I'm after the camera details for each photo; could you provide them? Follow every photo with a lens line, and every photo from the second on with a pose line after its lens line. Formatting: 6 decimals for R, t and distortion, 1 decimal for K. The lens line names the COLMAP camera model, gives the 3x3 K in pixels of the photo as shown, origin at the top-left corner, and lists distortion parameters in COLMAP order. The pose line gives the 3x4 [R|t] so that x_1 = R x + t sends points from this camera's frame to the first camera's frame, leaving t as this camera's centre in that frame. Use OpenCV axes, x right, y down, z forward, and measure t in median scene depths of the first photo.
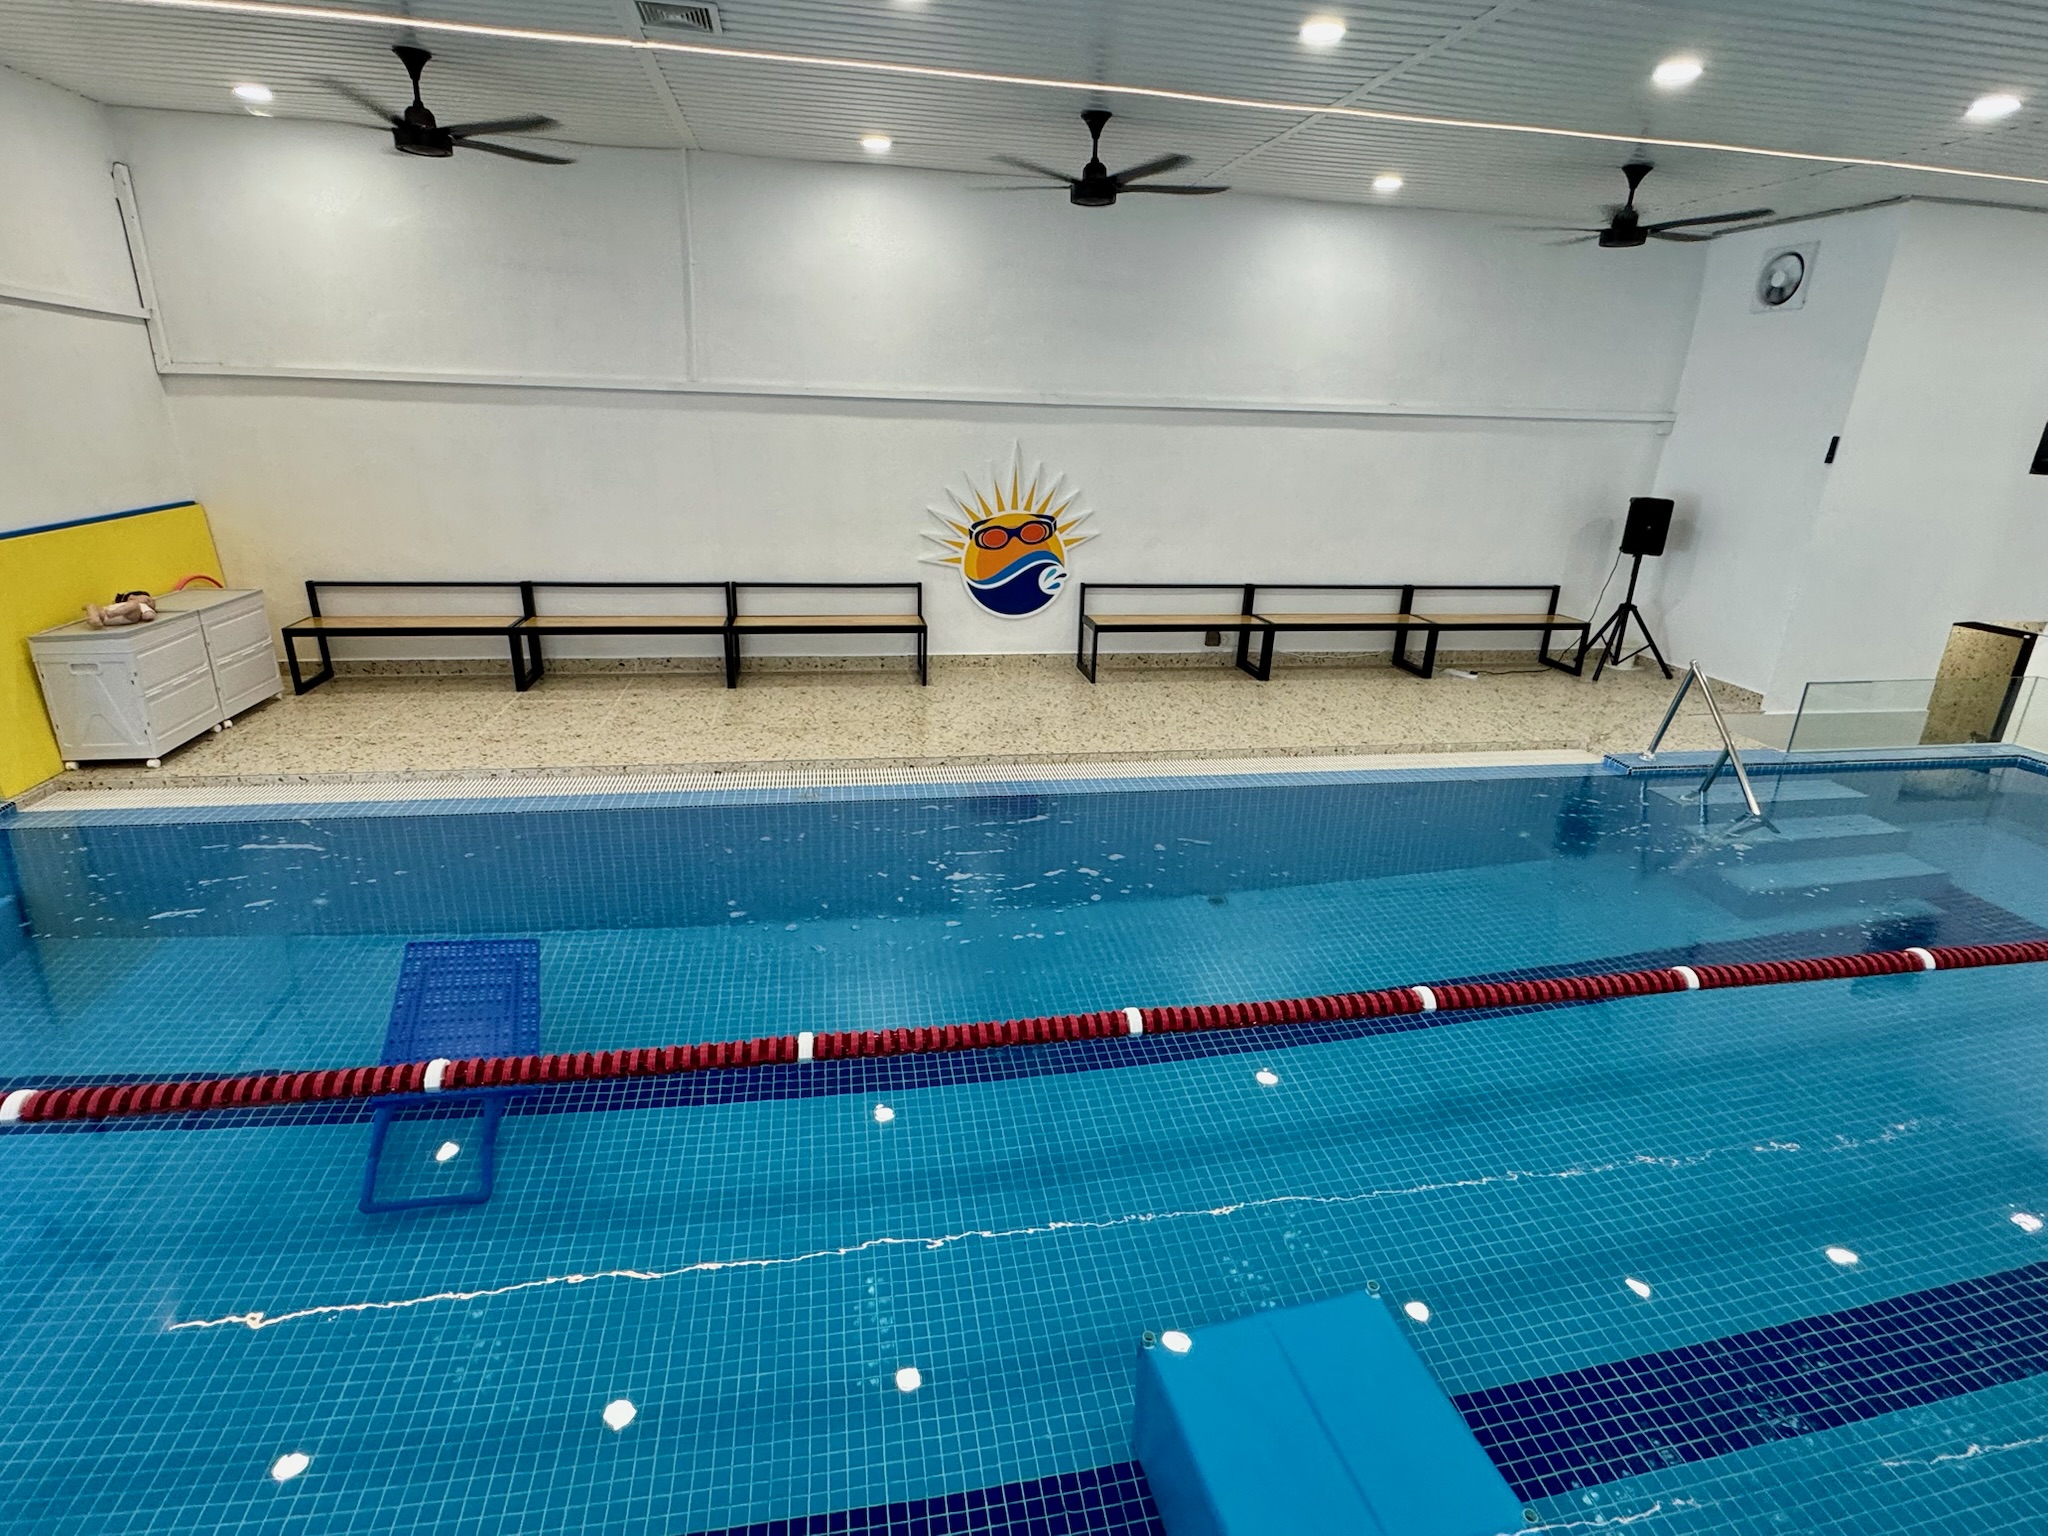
lens RADIAL K [[1029.4, 0, 1024.0], [0, 1029.4, 768.0], [0, 0, 1]] dist [0.001572, 0.000480]
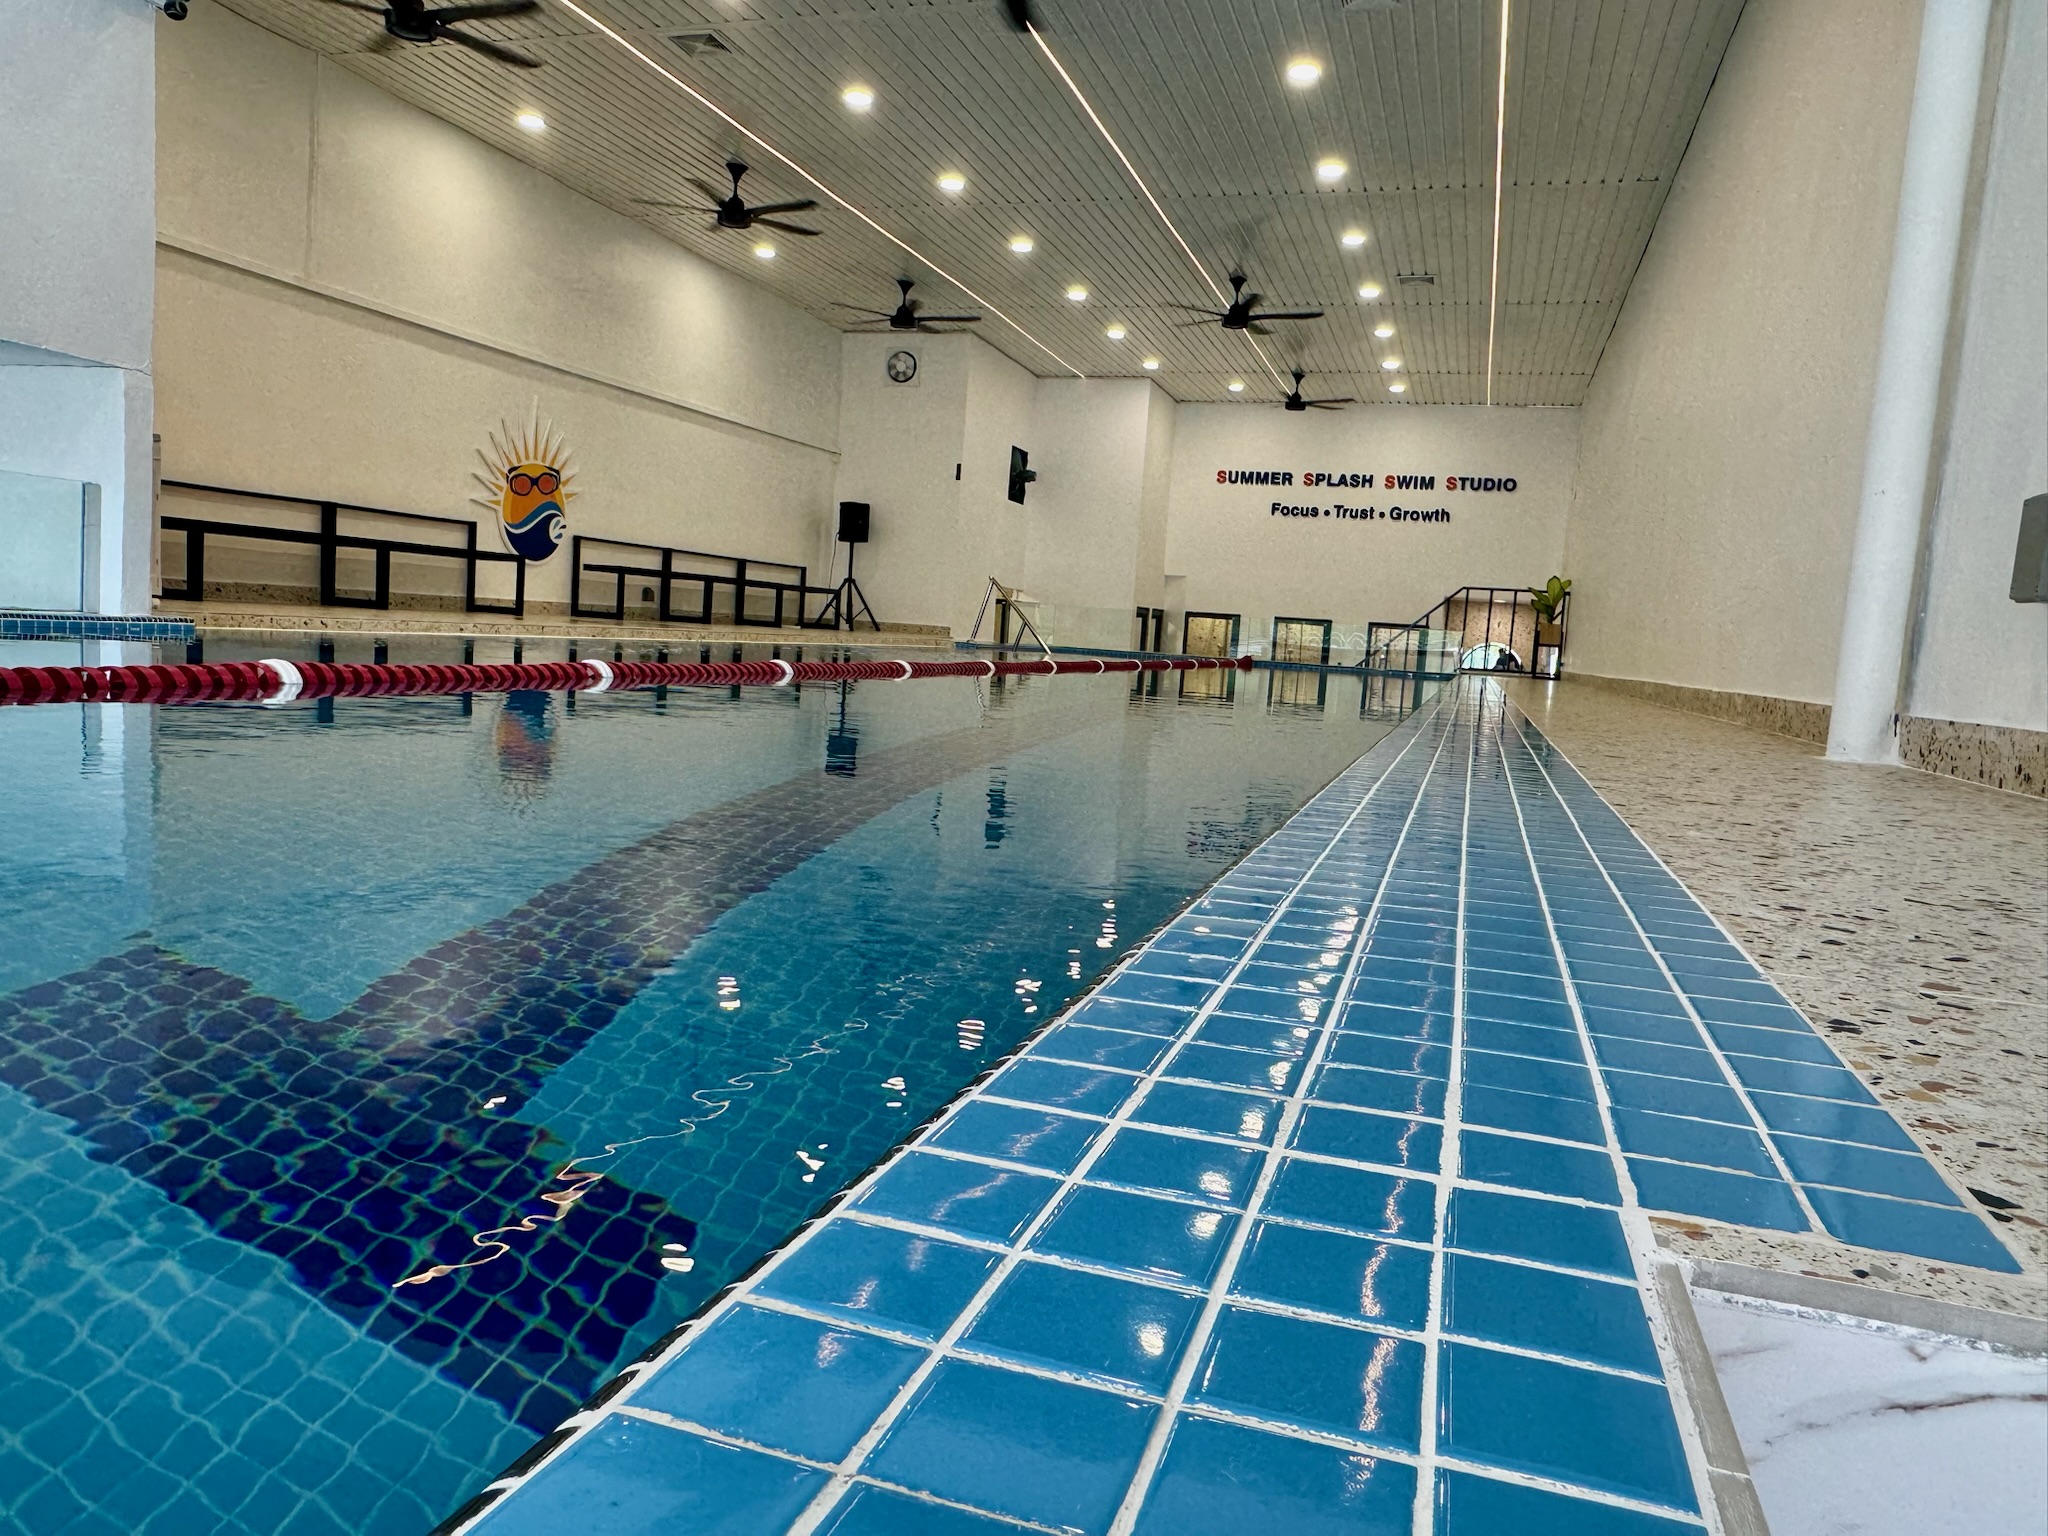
lens RADIAL K [[1391.5, 0, 1024.0], [0, 1391.5, 768.0], [0, 0, 1]] dist [-0.002390, -0.000479]
pose [[0.470758, -0.091076, 0.877549, -1.044206], [0.250276, 0.967583, -0.033839, 0.226638], [-0.846019, 0.235560, 0.478292, -0.032488]]
